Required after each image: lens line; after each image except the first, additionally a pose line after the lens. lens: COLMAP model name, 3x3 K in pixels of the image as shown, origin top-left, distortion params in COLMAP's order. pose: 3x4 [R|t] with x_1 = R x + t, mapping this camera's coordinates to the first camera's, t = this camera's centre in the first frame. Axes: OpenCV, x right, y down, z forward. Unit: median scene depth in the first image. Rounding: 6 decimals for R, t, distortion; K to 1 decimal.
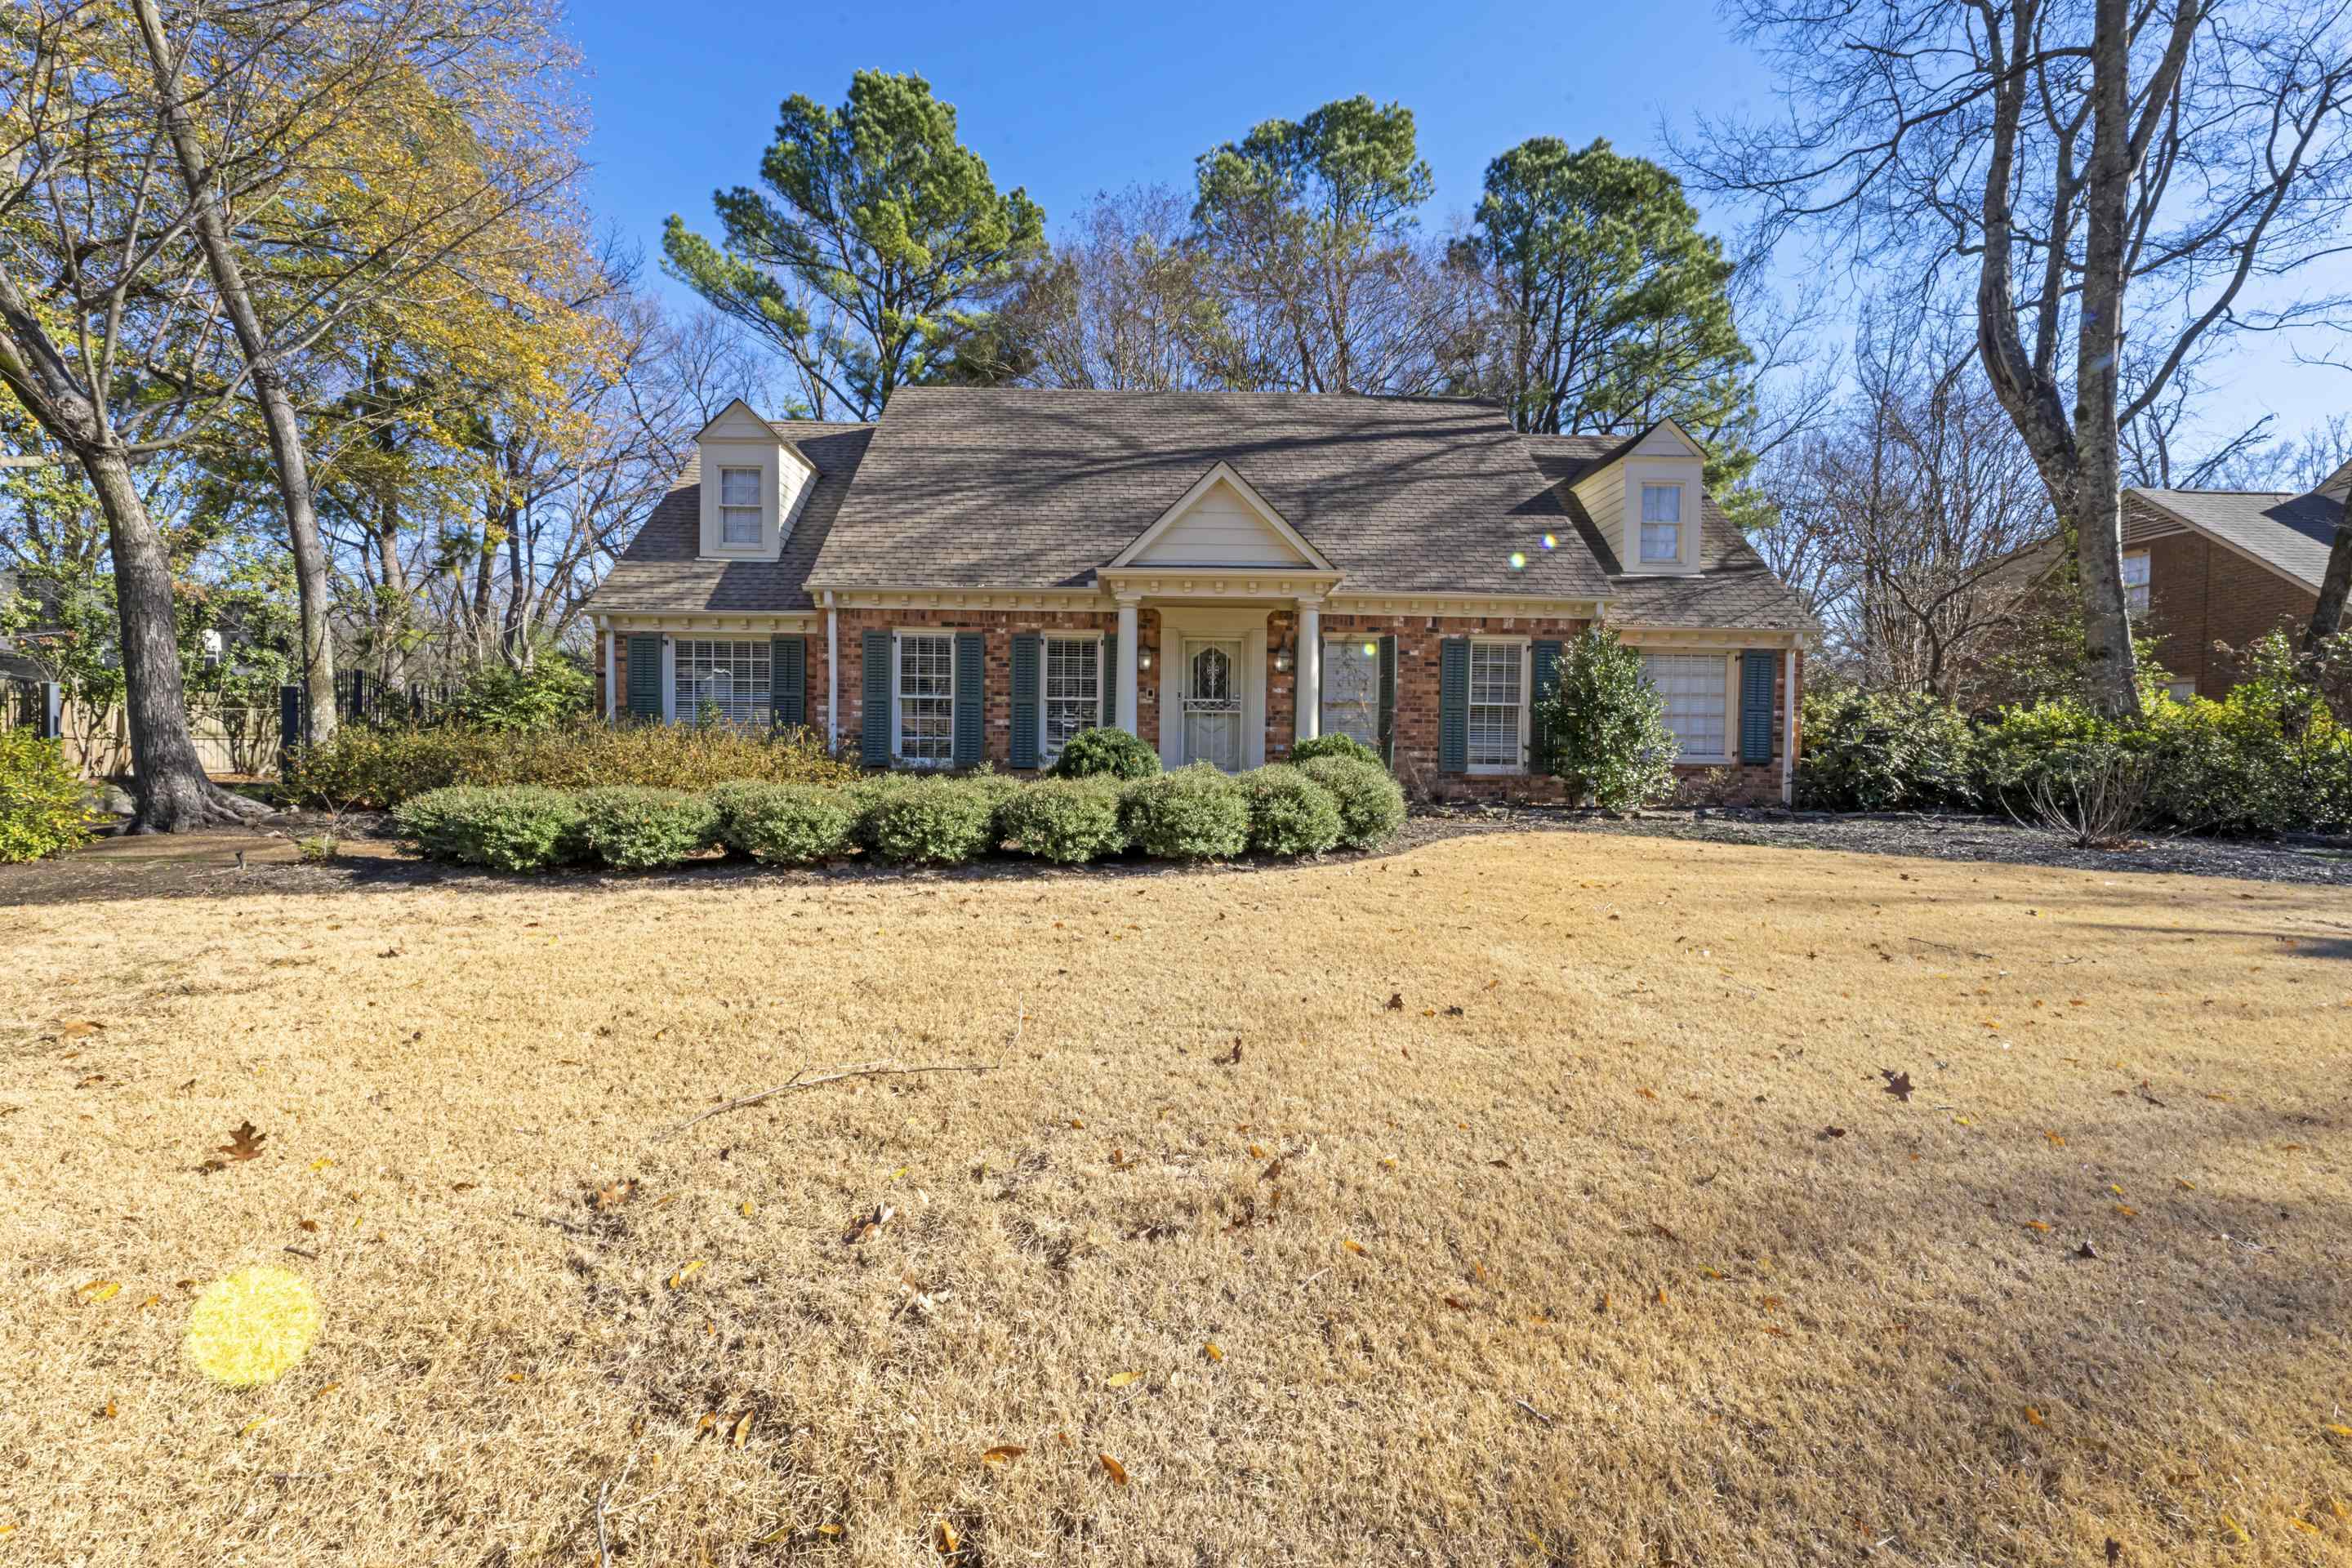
lens RADIAL K [[971.7, 0, 1157.1], [0, 971.7, 759.6], [0, 0, 1]] dist [-0.000447, 0.000096]
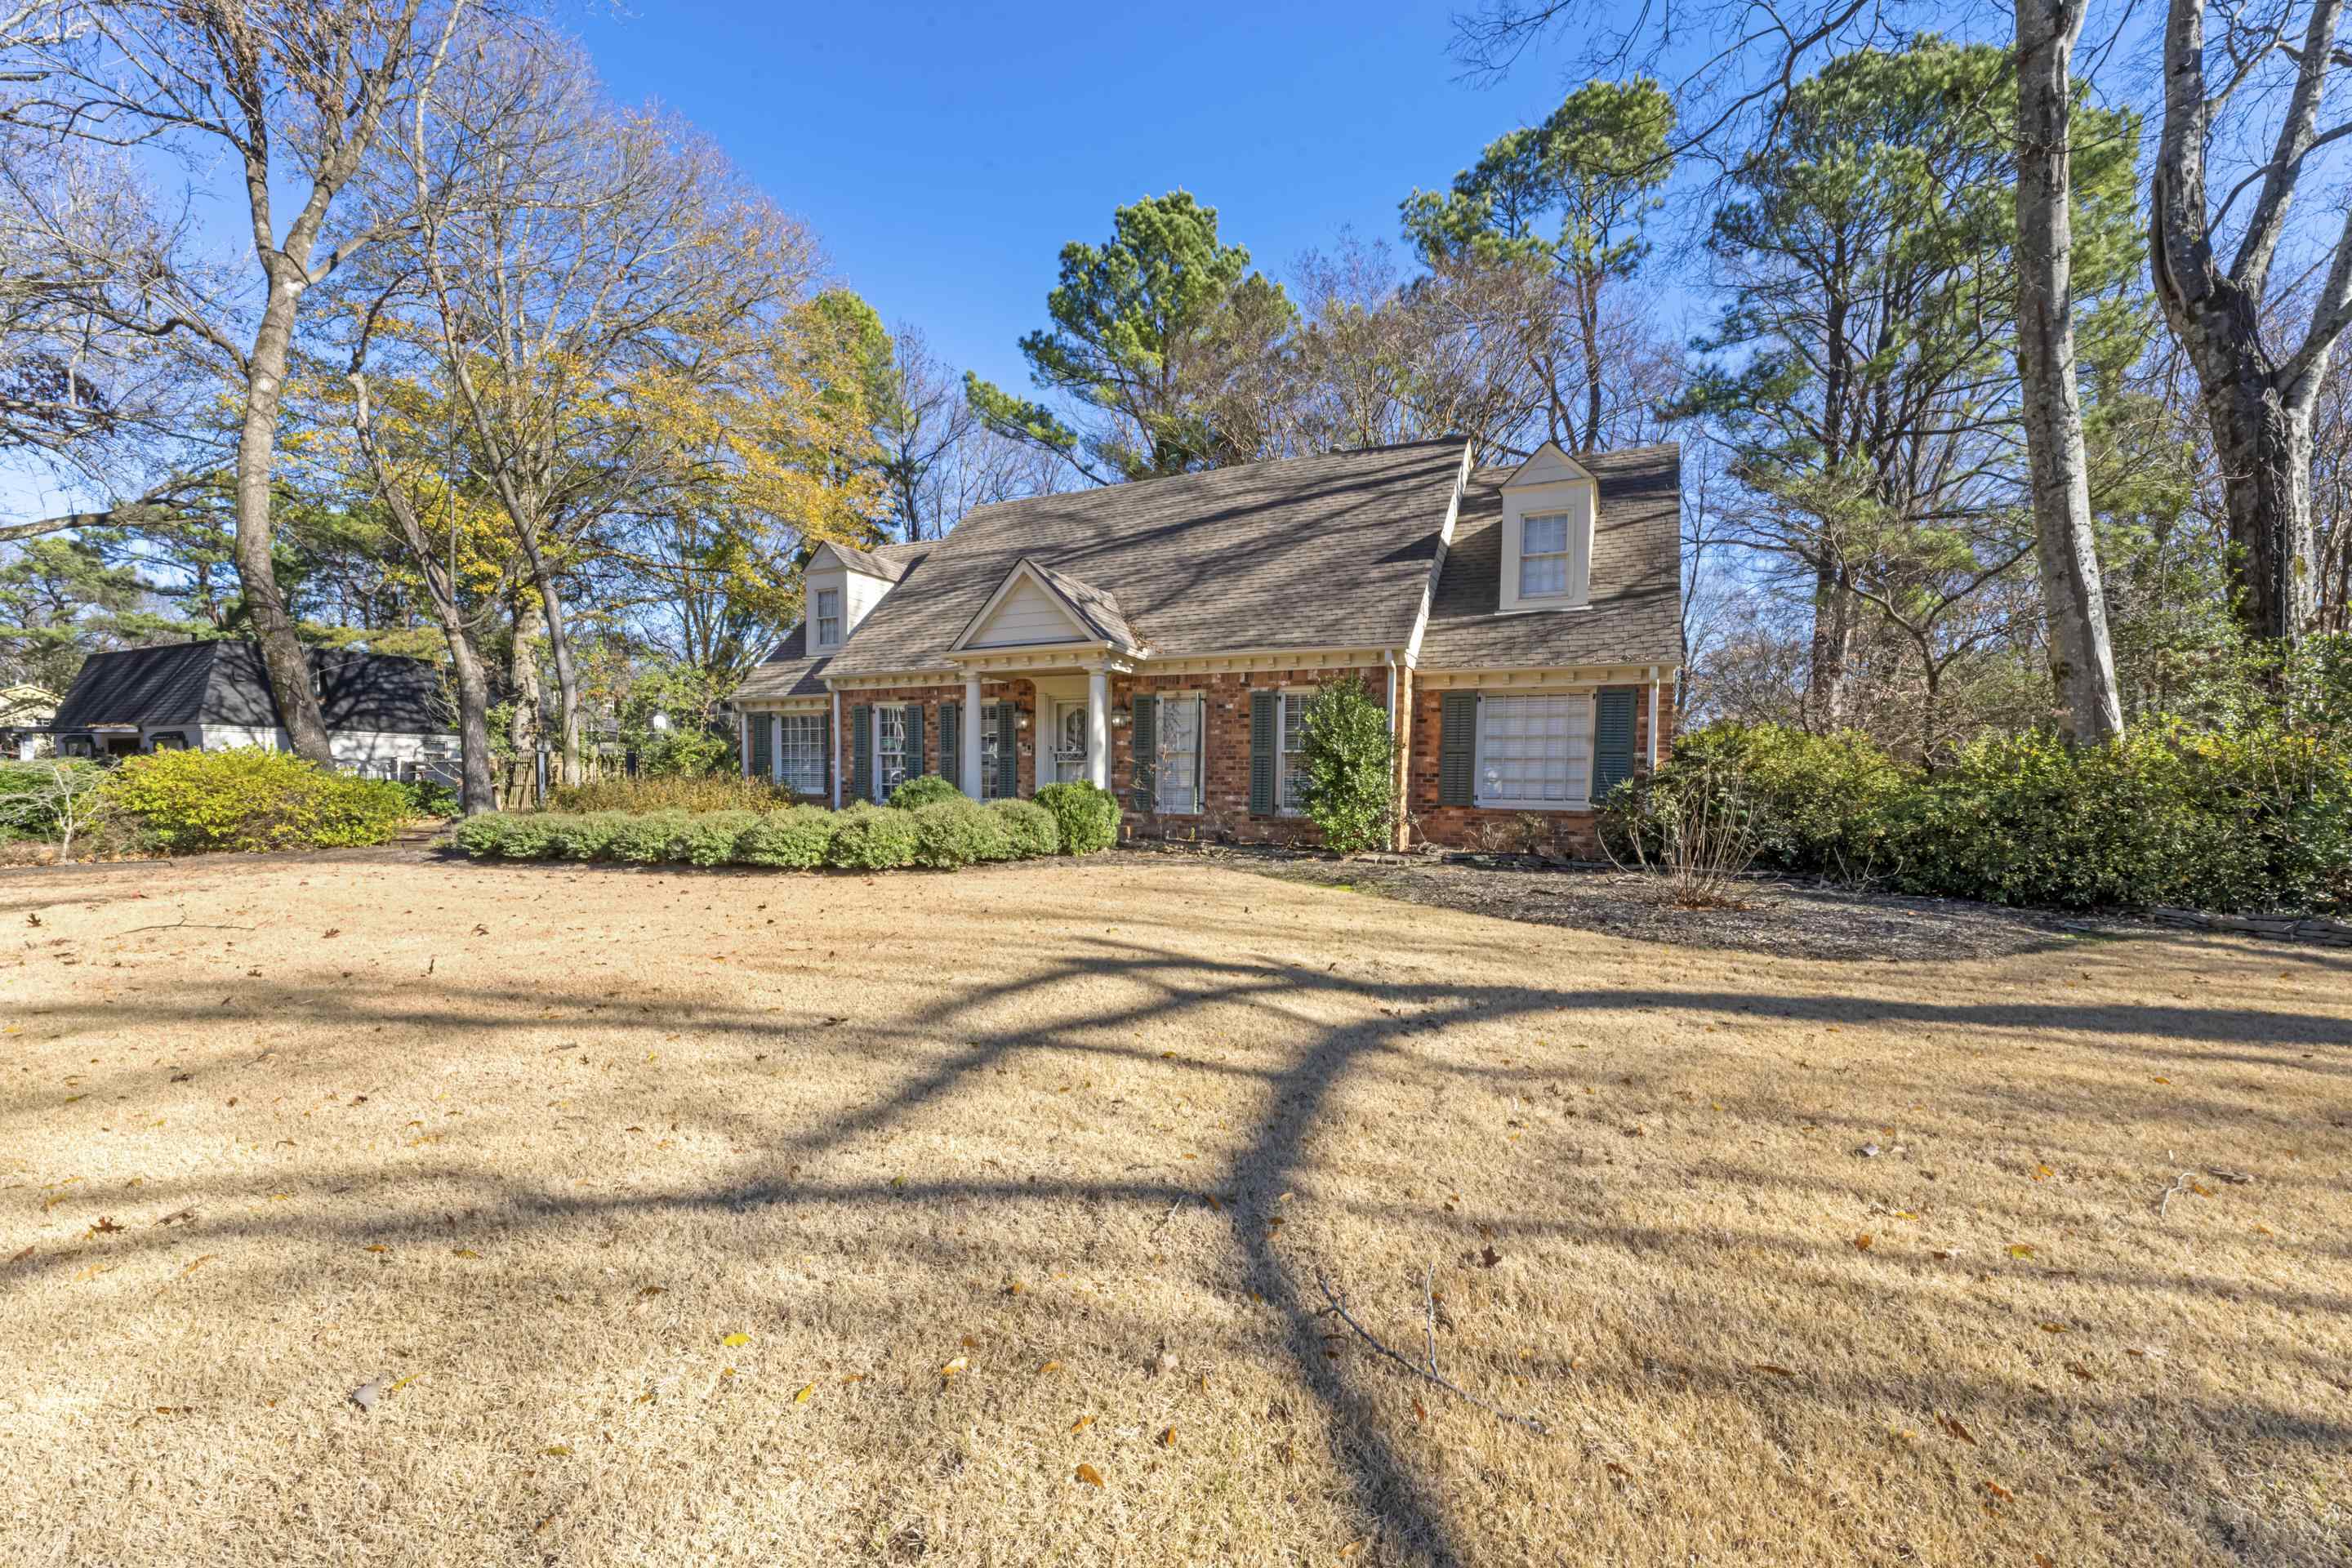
lens RADIAL K [[954.5, 0, 1173.0], [0, 954.5, 834.1], [0, 0, 1]] dist [-0.002068, -0.000197]
pose [[0.887935, 0.022419, -0.459422, 0.705553], [-0.008377, 0.999434, 0.032582, 0.000538], [0.459892, -0.025082, 0.887620, 0.006145]]
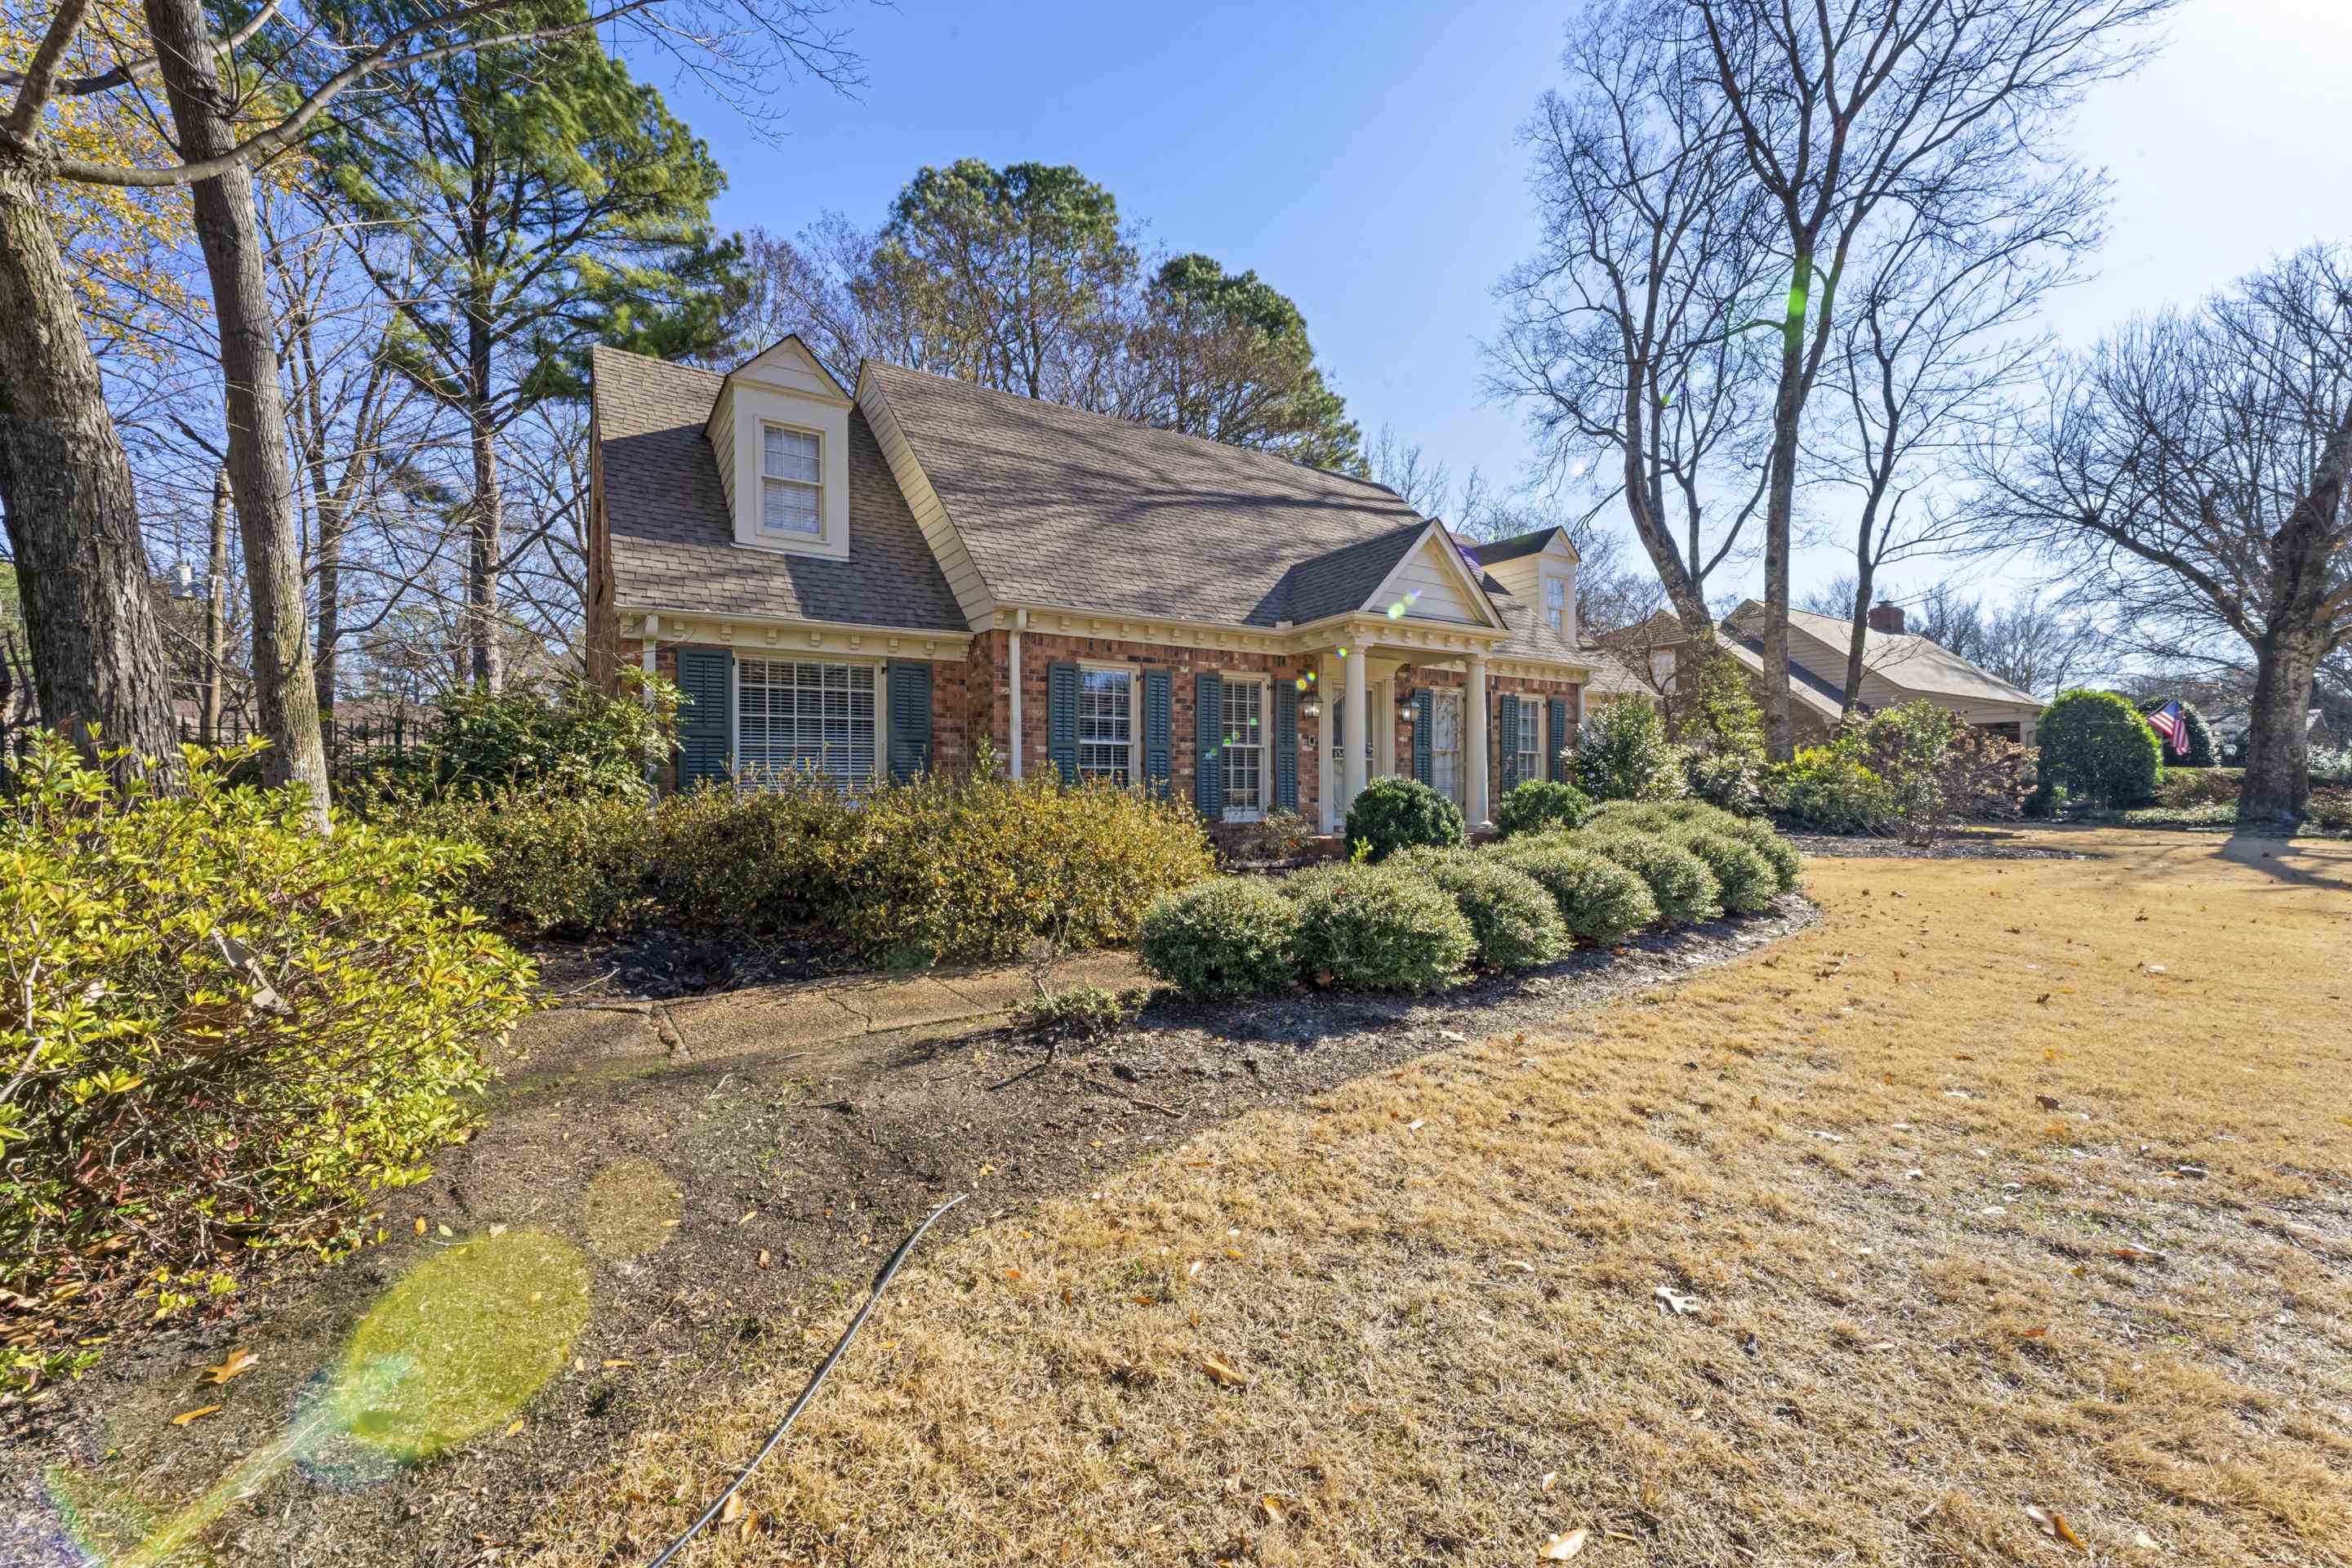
lens RADIAL K [[944.3, 0, 1176.0], [0, 944.3, 784.0], [0, 0, 1]] dist [-0.001210, -0.000040]
pose [[0.836394, -0.017553, 0.547848, -0.634851], [0.029277, 0.999491, -0.012674, -0.016101], [-0.547346, 0.026640, 0.836482, 0.276064]]
